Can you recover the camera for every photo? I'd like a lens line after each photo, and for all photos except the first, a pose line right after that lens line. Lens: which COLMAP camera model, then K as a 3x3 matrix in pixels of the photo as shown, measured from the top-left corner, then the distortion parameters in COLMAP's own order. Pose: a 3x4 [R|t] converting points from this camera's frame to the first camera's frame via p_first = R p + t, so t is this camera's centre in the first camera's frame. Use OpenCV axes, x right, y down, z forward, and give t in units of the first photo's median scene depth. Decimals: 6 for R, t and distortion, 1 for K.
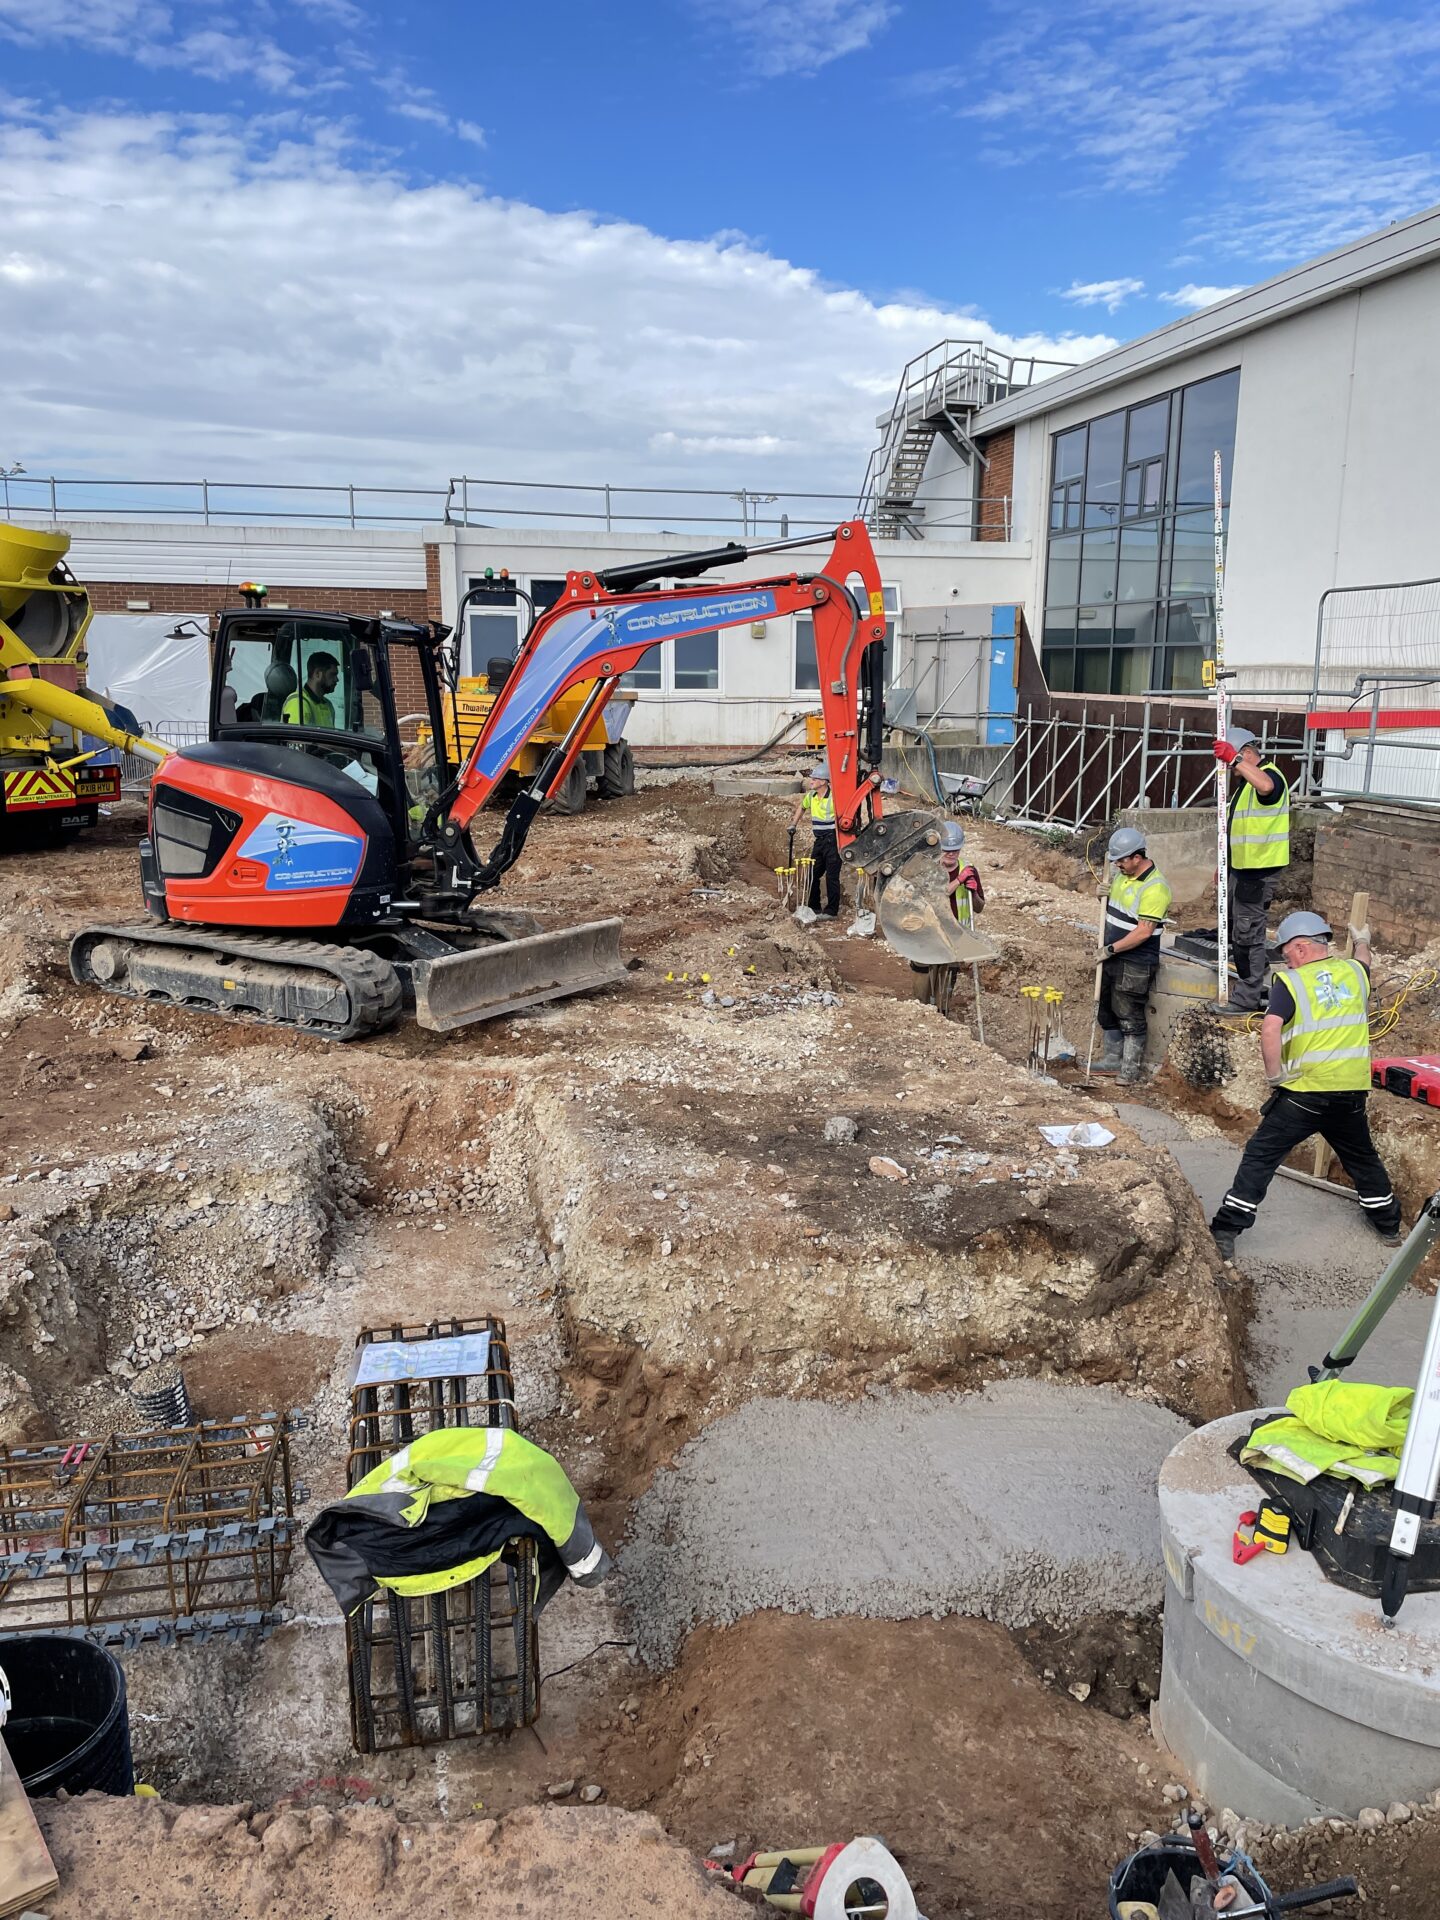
lens RADIAL K [[1452.7, 0, 719.7], [0, 1452.7, 943.9], [0, 0, 1]] dist [0.076026, -0.090034]
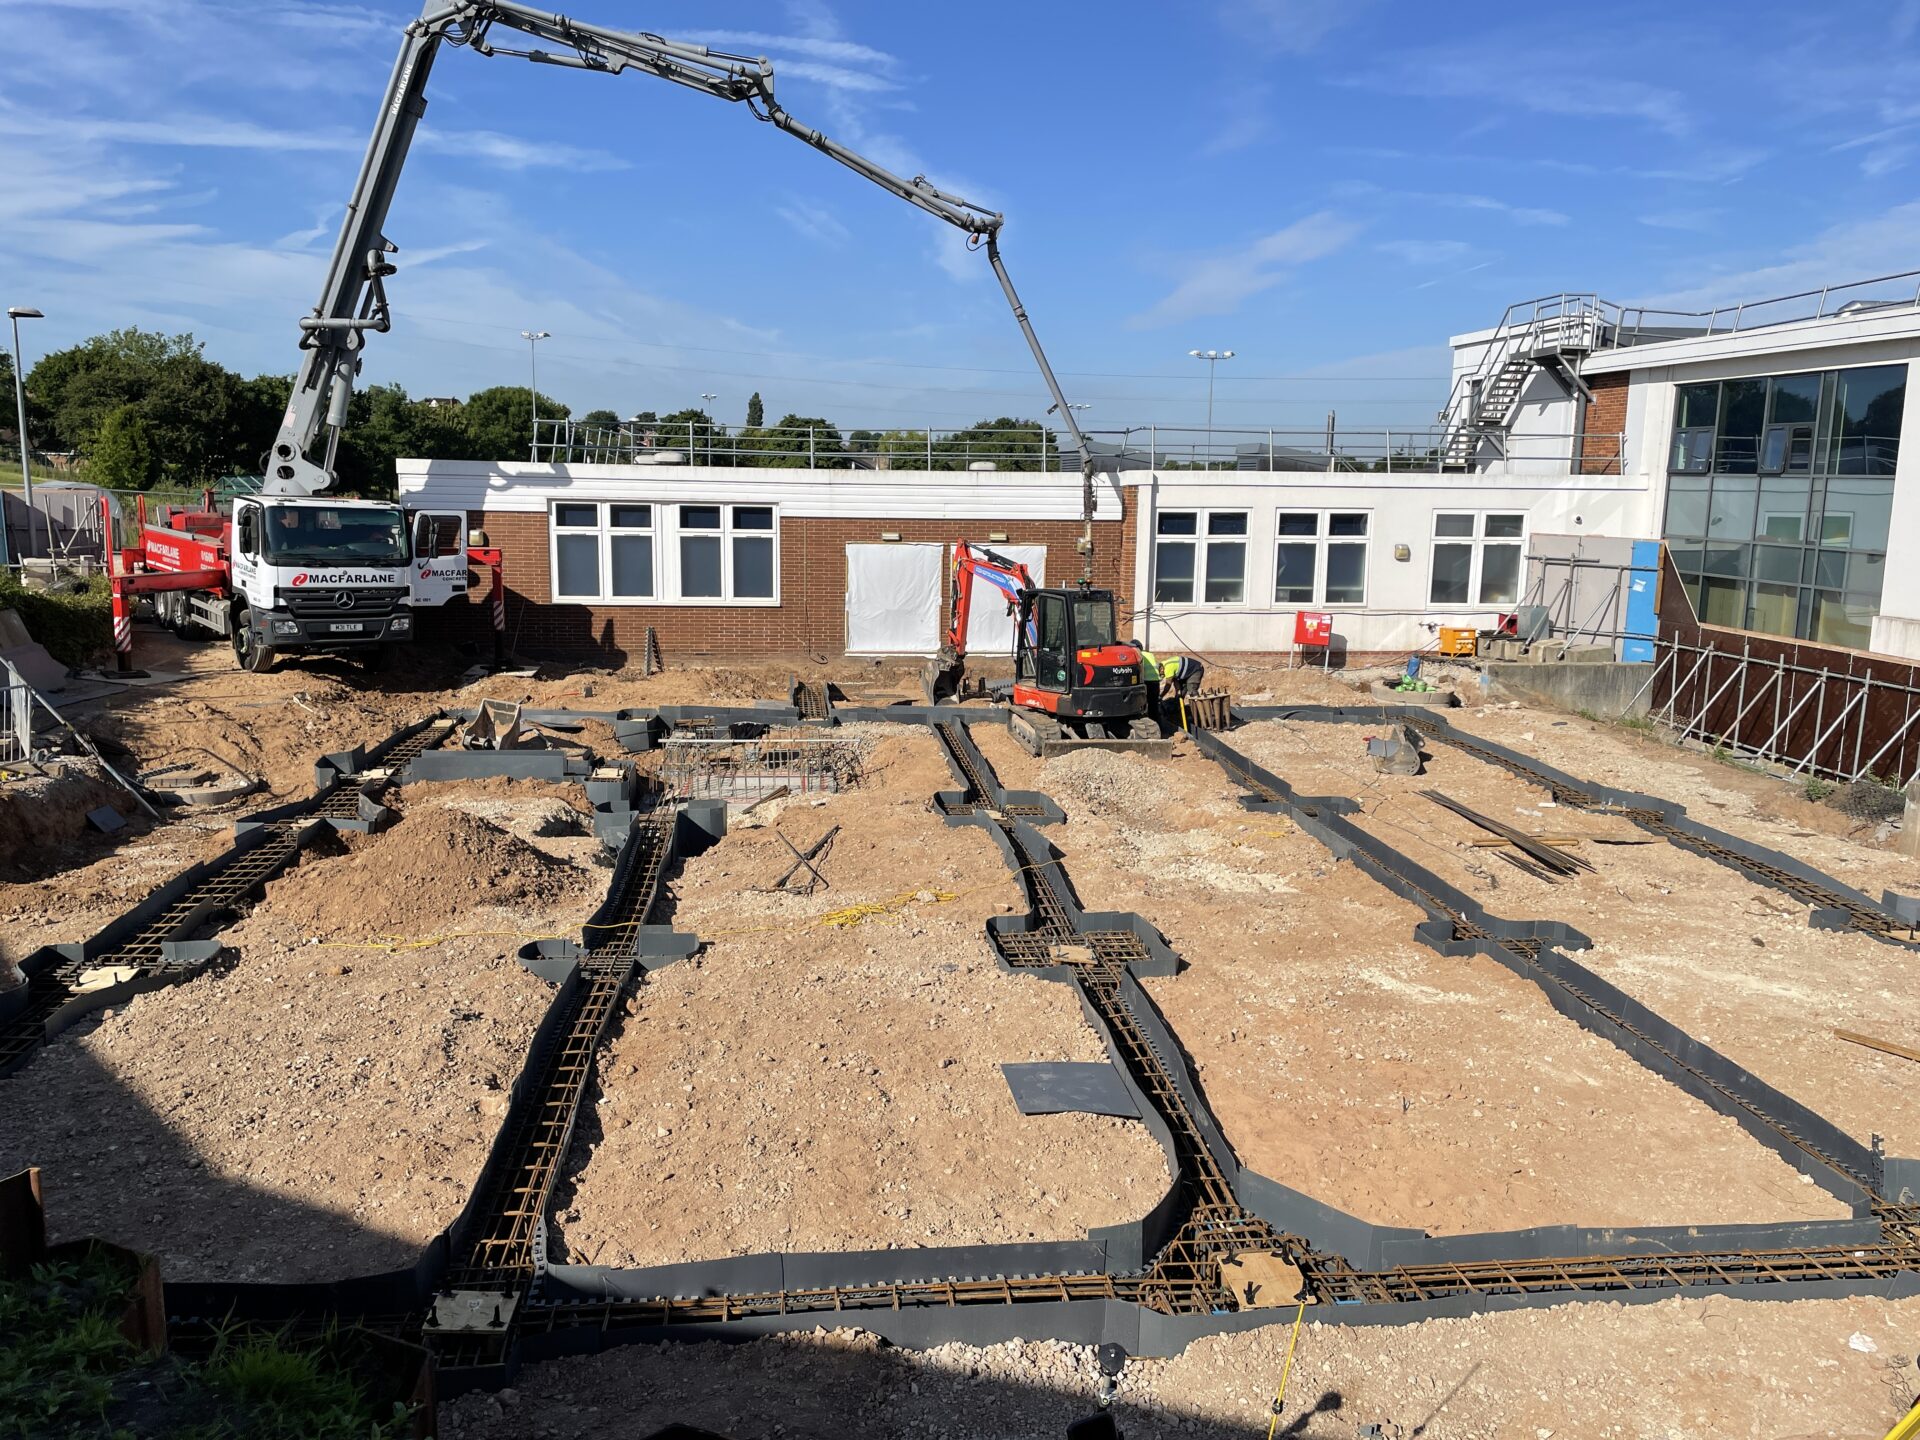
lens RADIAL K [[1452.7, 0, 935.1], [0, 1452.7, 702.0], [0, 0, 1]] dist [0.076026, -0.090034]
pose [[0.994994, 0.021488, -0.097597, -0.224628], [-0.024866, 0.999128, -0.033528, -0.051023], [0.096792, 0.035787, 0.994661, -0.173919]]
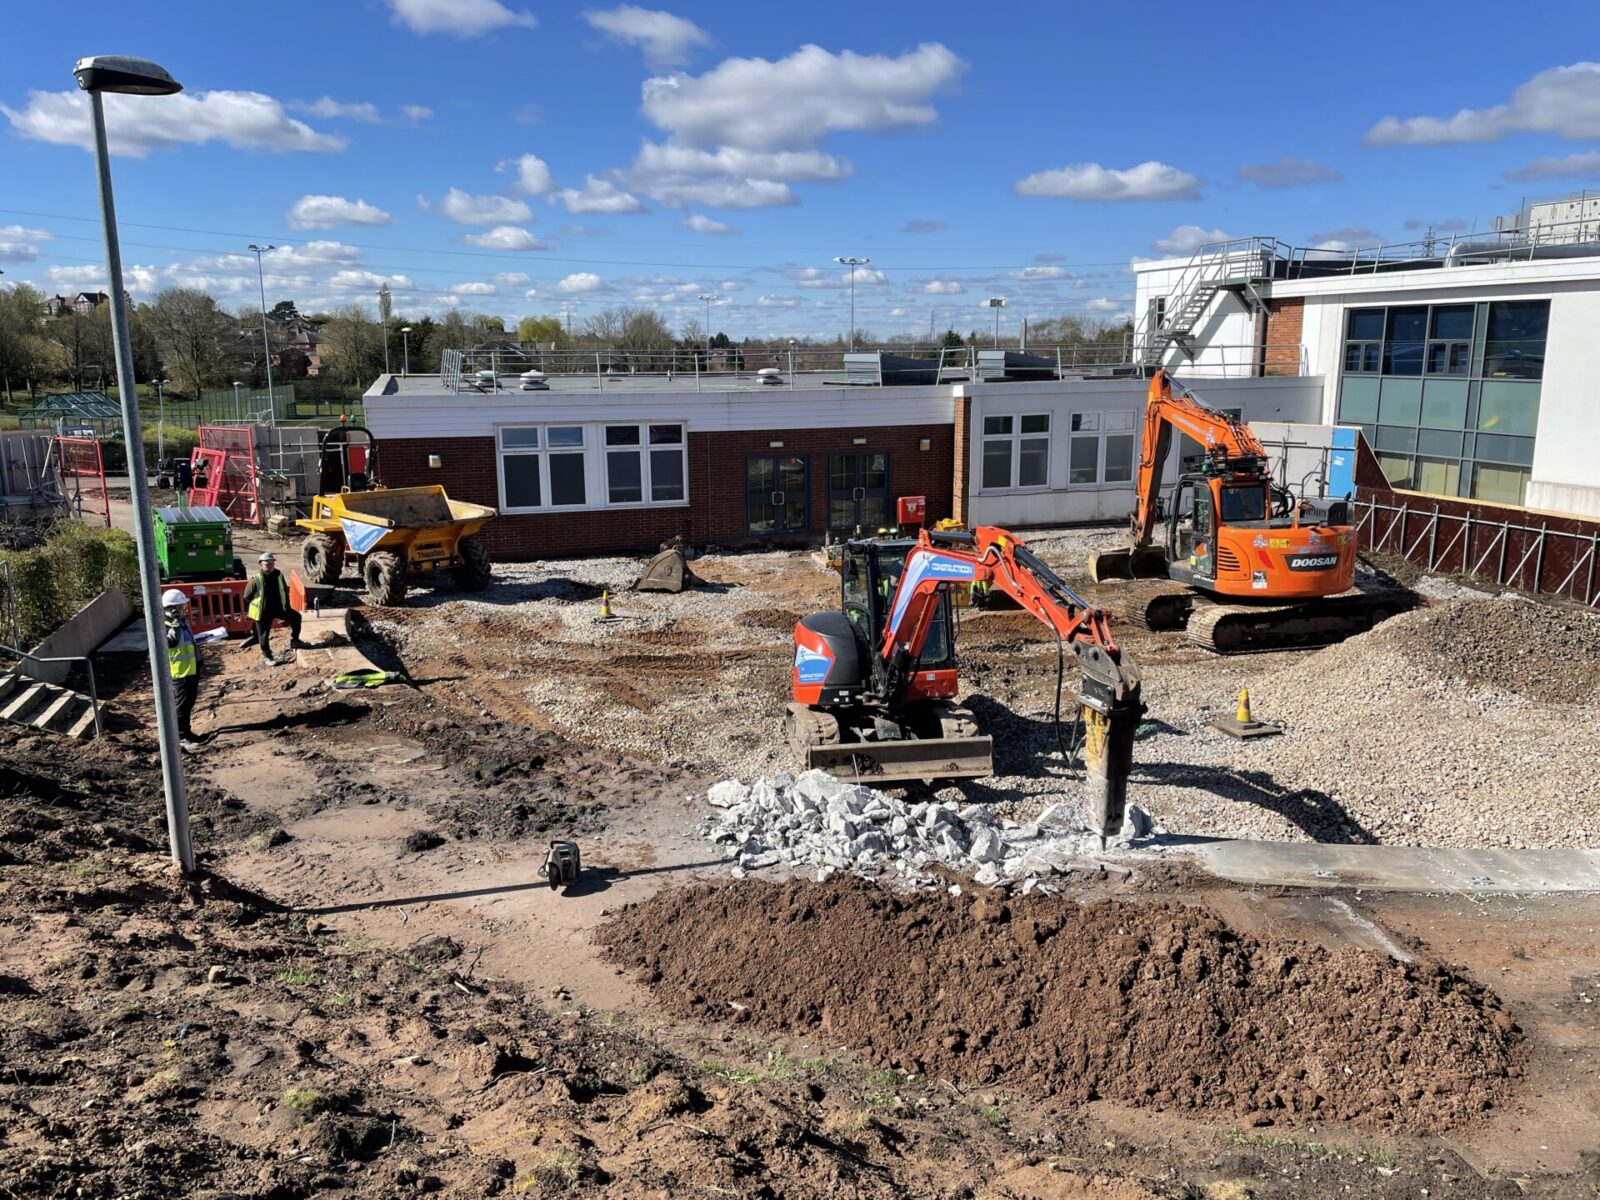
lens RADIAL K [[1210.5, 0, 797.0], [0, 1210.5, 583.8], [0, 0, 1]] dist [0.076026, -0.090034]
pose [[0.995001, -0.036470, 0.092965, -0.464725], [0.036399, 0.999334, 0.002467, -0.087065], [-0.092993, 0.000929, 0.995666, -0.204704]]
